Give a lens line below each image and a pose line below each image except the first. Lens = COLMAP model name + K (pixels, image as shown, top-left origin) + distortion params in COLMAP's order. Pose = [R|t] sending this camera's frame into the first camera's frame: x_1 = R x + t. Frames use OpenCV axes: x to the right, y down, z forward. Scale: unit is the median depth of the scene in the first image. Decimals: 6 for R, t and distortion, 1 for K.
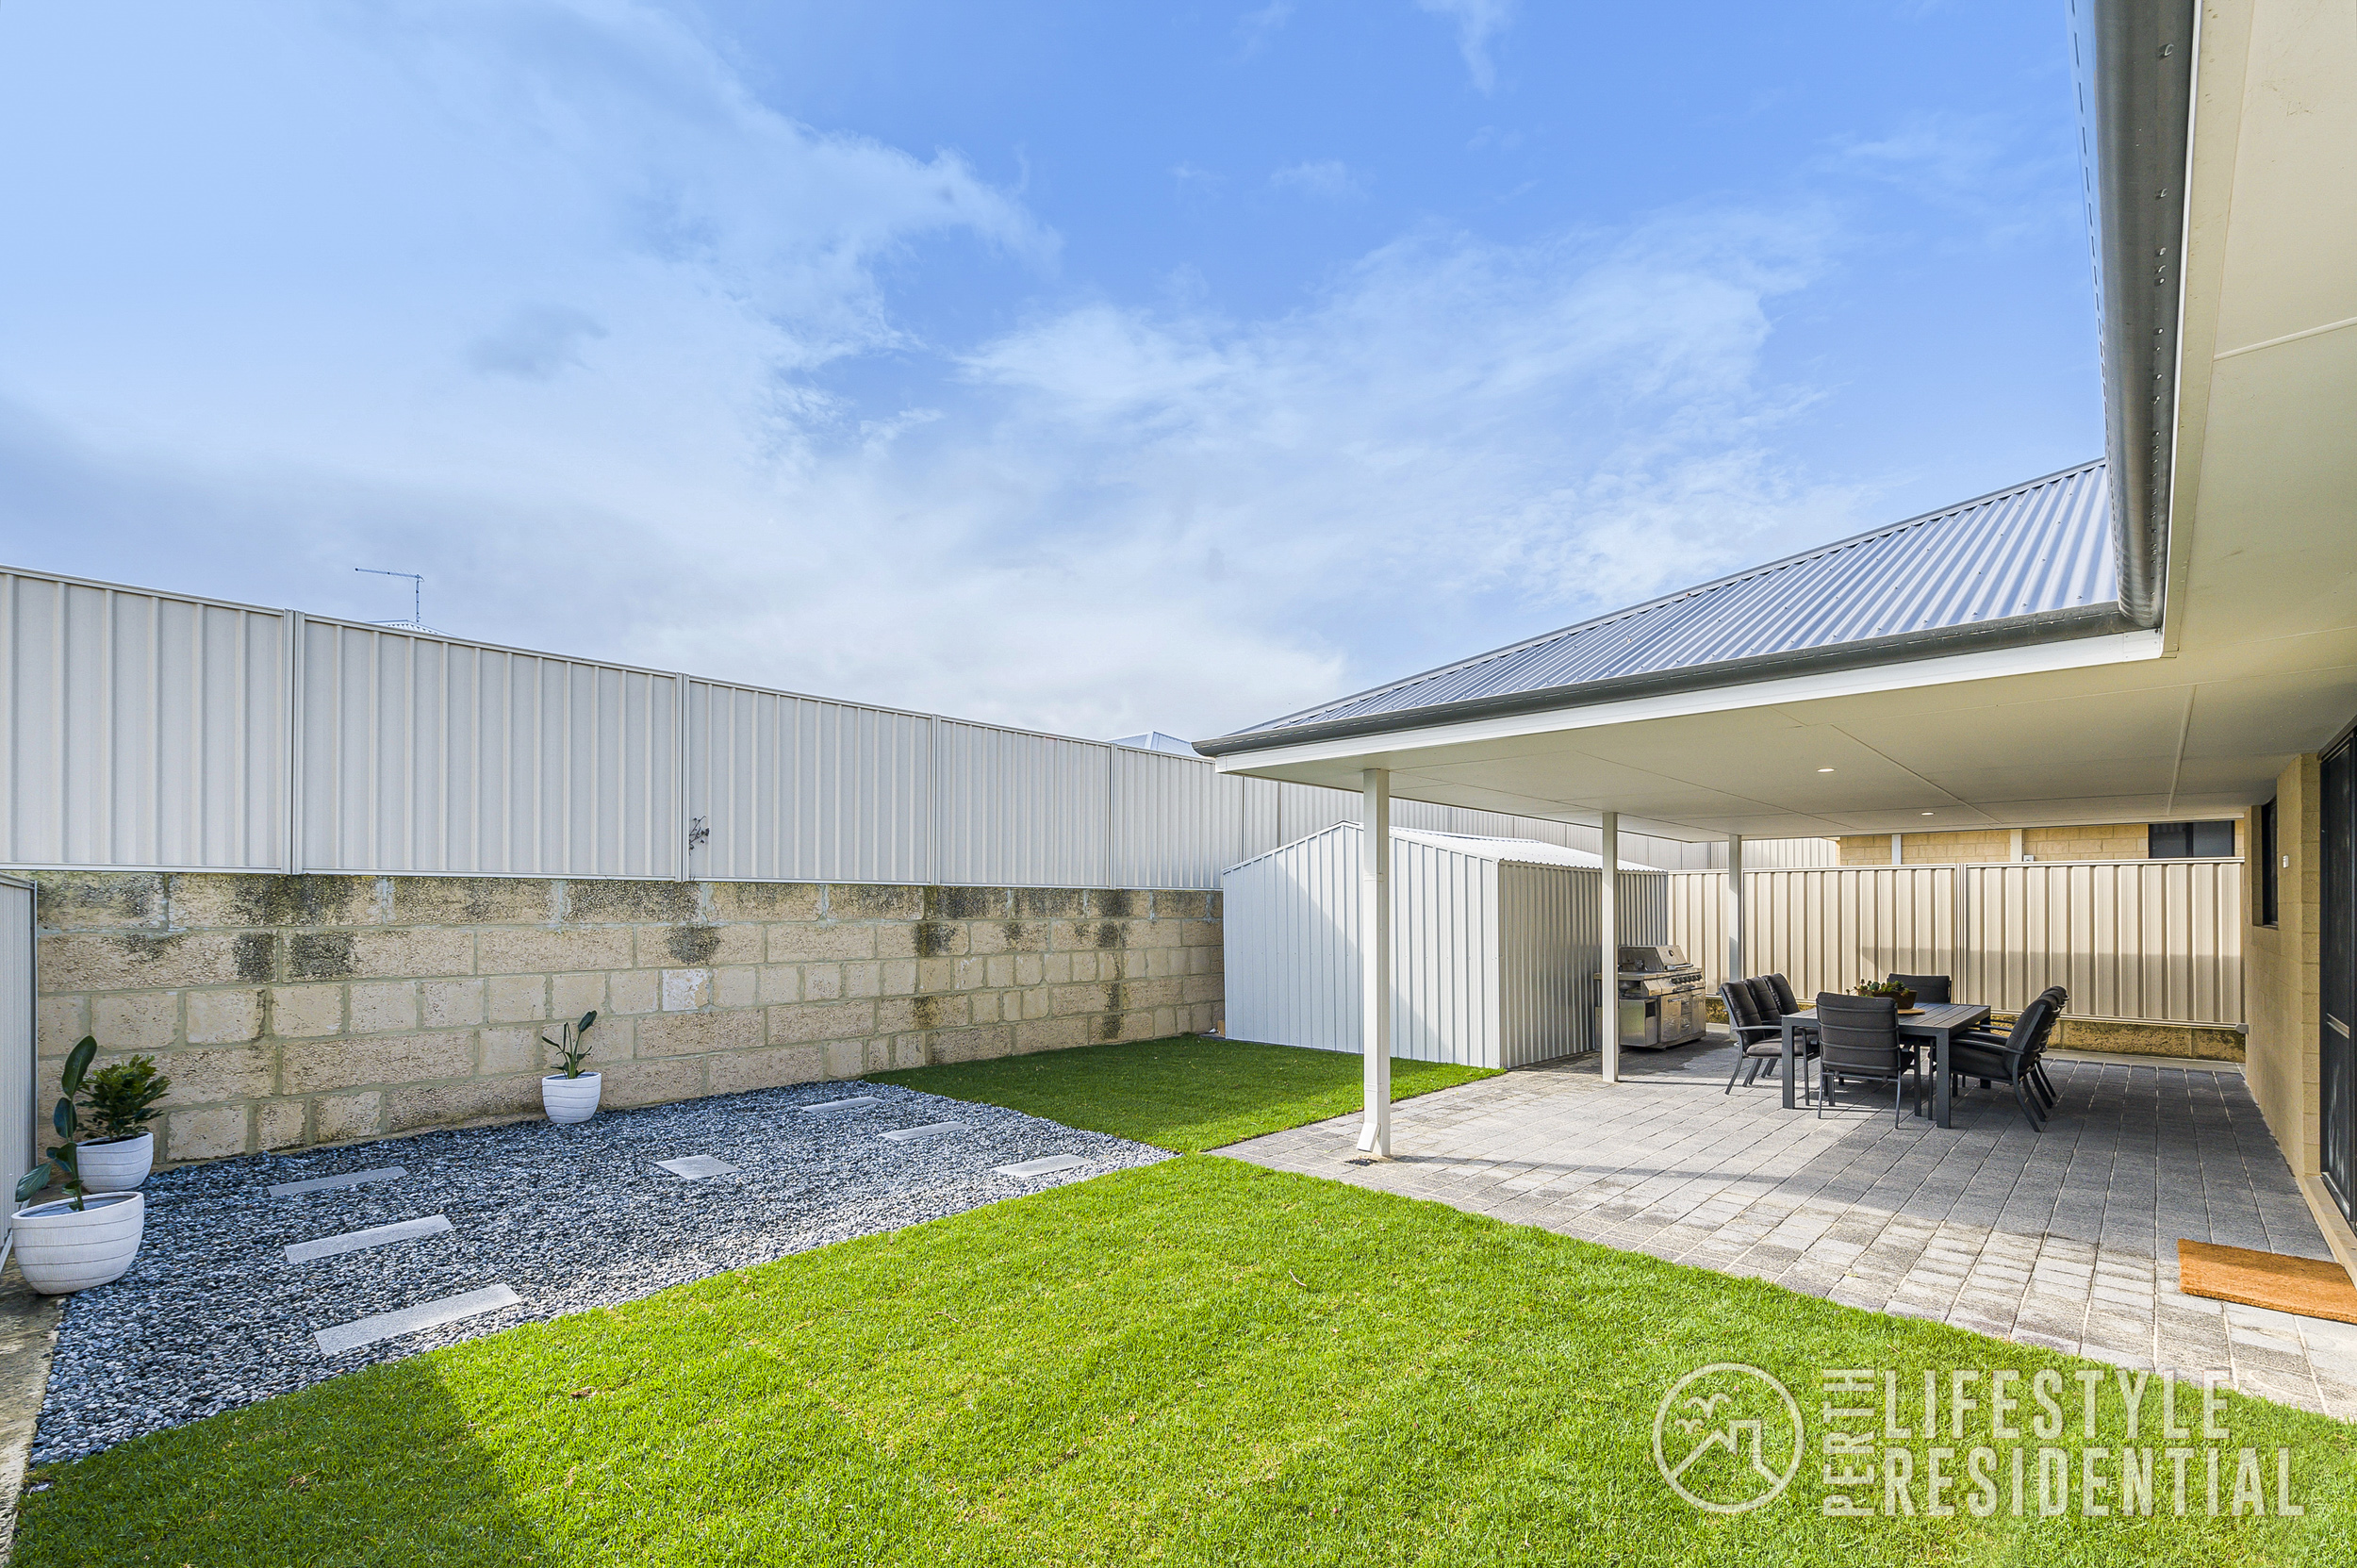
lens RADIAL K [[995.8, 0, 1183.9], [0, 995.8, 913.4], [0, 0, 1]] dist [0.030662, -0.000616]
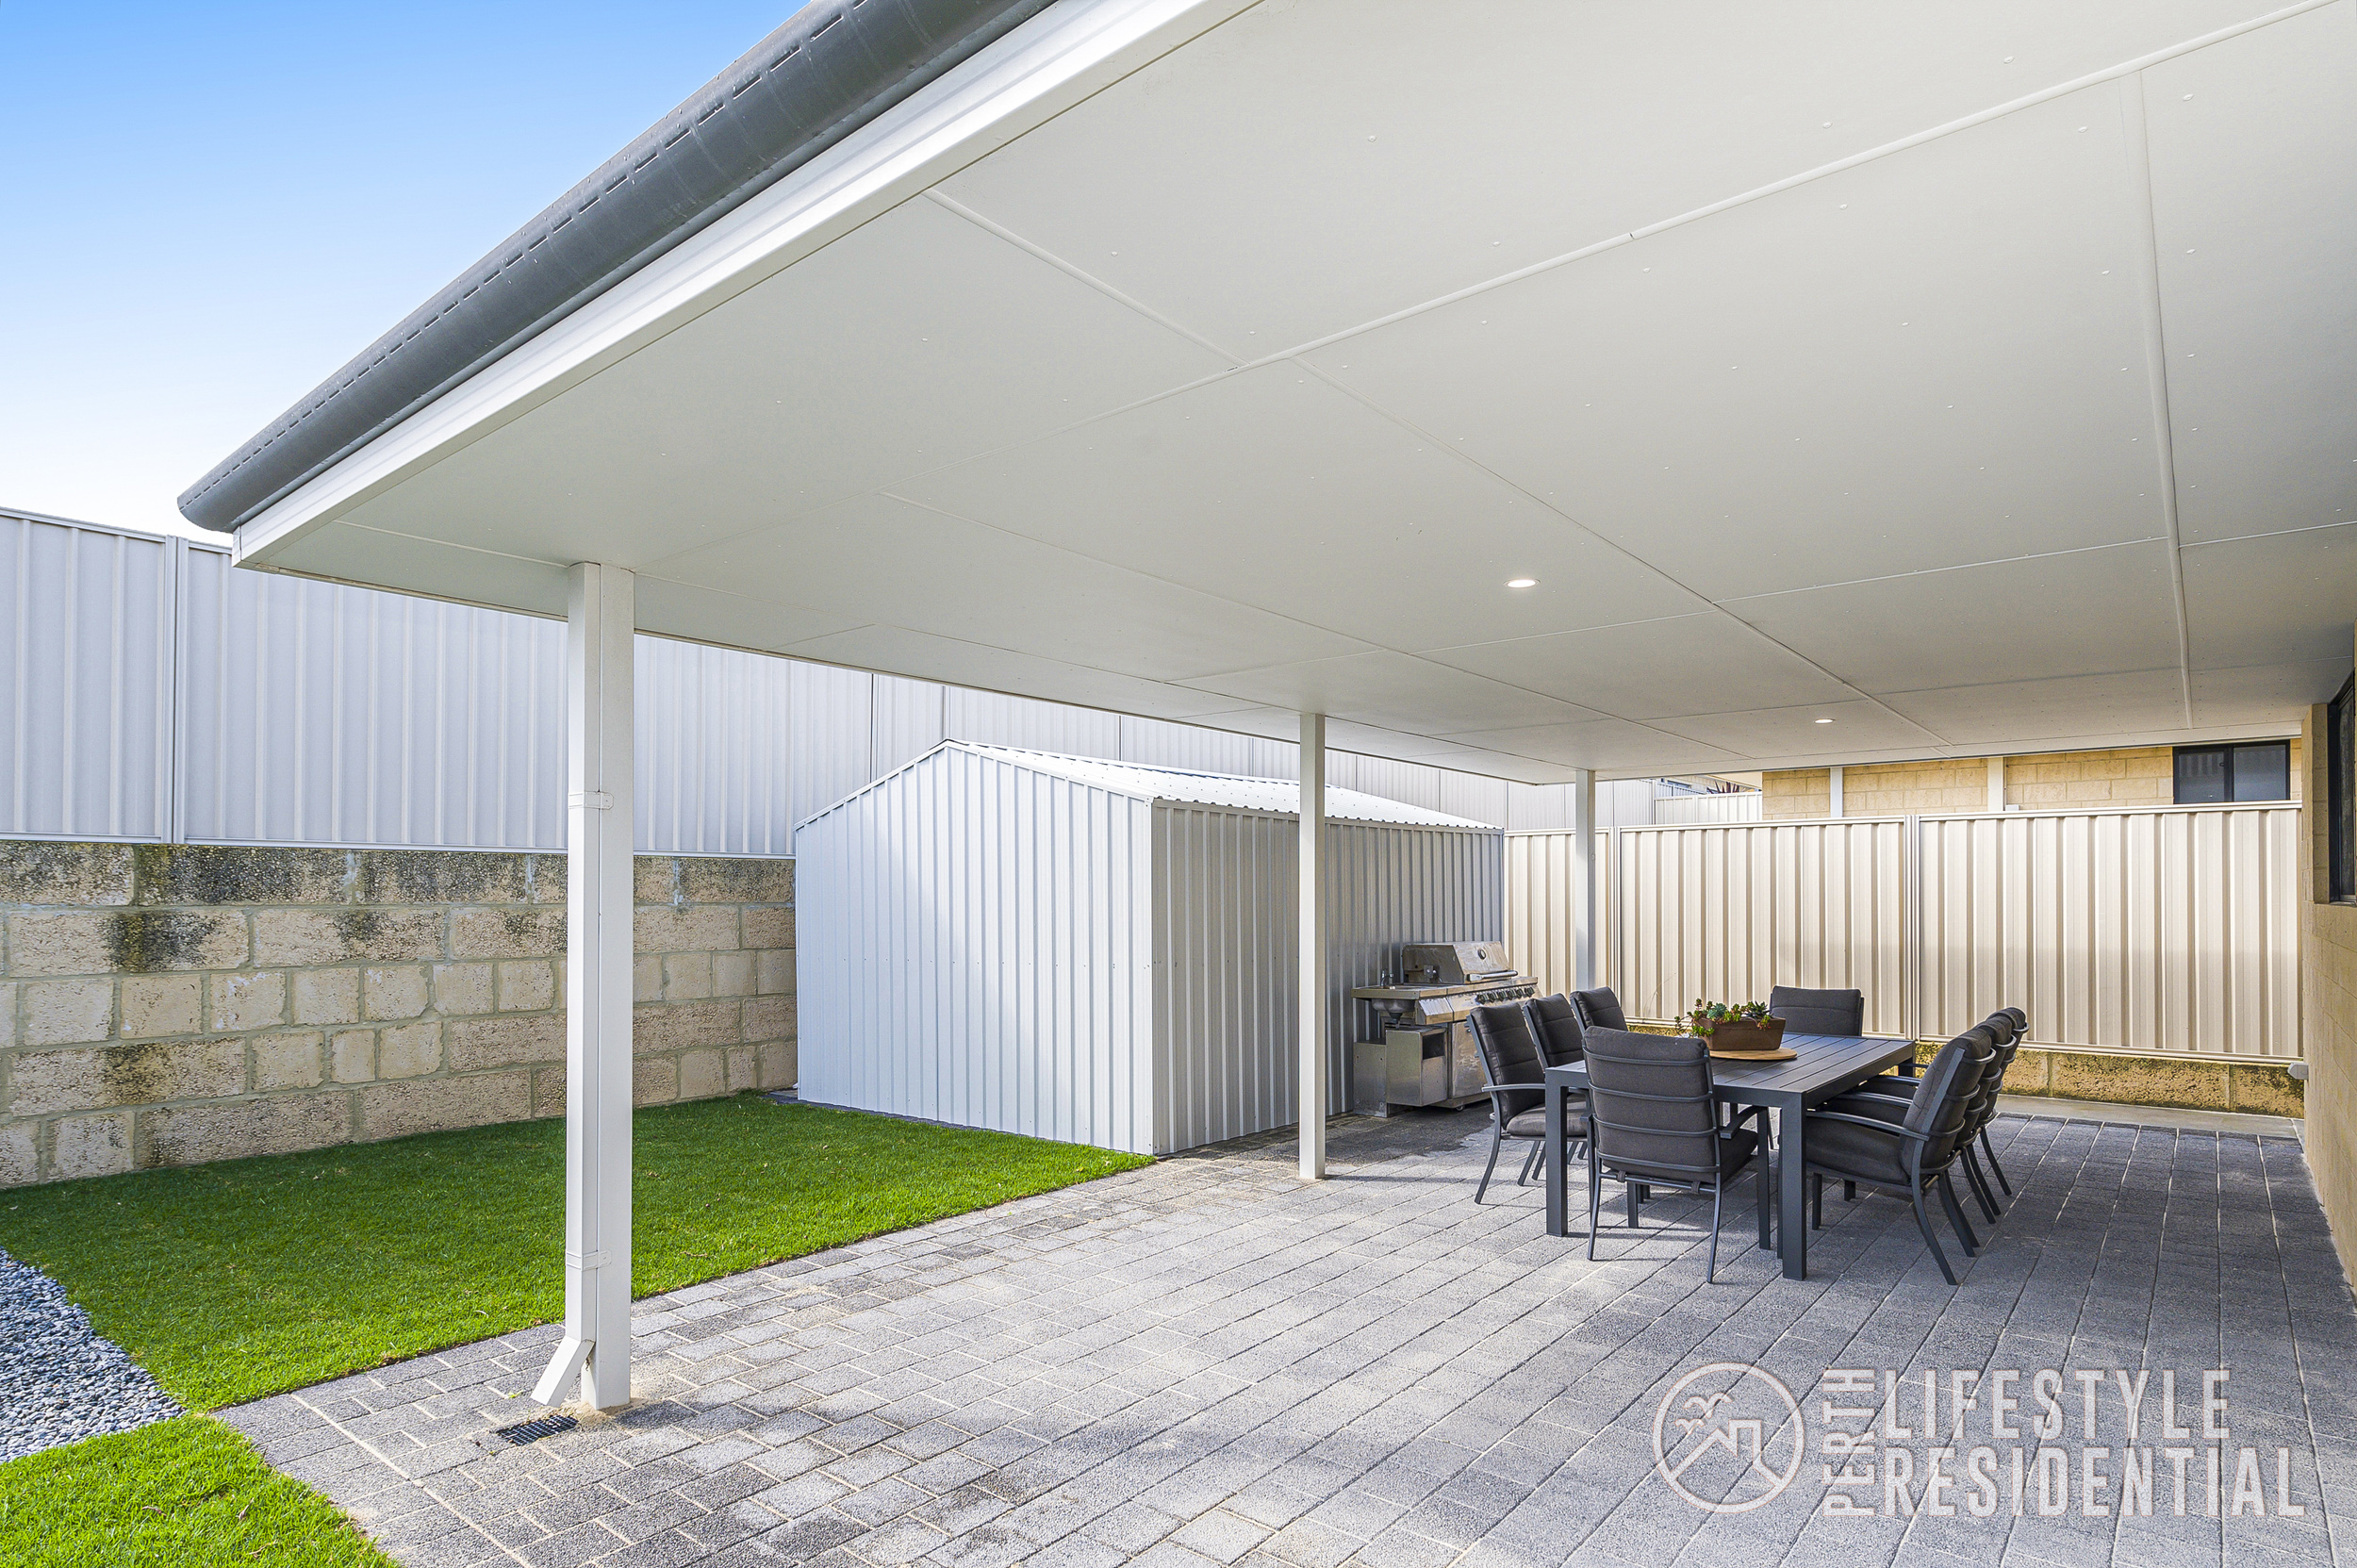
lens RADIAL K [[1259.0, 0, 1183.4], [0, 1259.0, 912.9], [0, 0, 1]] dist [0.029039, 0.000766]
pose [[0.996517, -0.004524, 0.083268, 0.263044], [0.004048, 0.999975, 0.005875, 0.008817], [-0.083293, -0.005518, 0.996510, 0.252184]]
